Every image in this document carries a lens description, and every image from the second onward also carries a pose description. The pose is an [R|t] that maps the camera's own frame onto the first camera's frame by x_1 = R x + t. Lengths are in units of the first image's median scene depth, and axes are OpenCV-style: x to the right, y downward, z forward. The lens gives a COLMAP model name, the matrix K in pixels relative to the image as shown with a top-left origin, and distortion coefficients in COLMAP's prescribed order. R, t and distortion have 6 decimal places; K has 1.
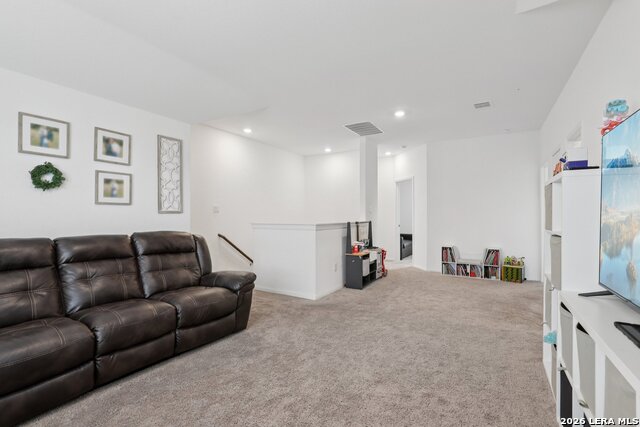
lens RADIAL K [[295.0, 0, 319.6], [0, 295.0, 217.3], [0, 0, 1]] dist [-0.015660, 0.005774]
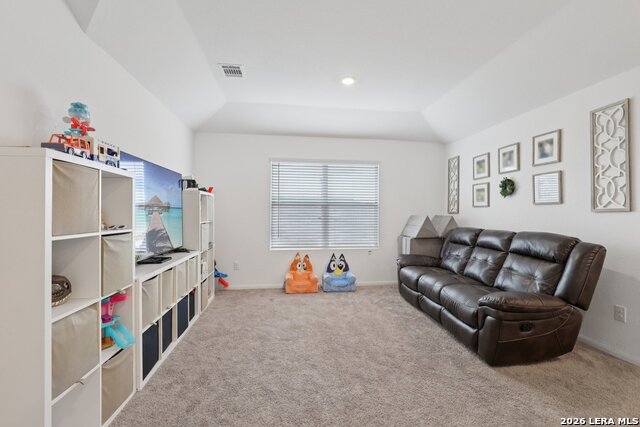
lens RADIAL K [[295.0, 0, 320.1], [0, 295.0, 211.3], [0, 0, 1]] dist [-0.015660, 0.005774]
pose [[-0.778466, 0.002101, -0.627683, 0.534697], [0.006217, 0.999971, -0.004362, -0.018920], [0.627656, -0.007298, -0.778457, 1.240229]]
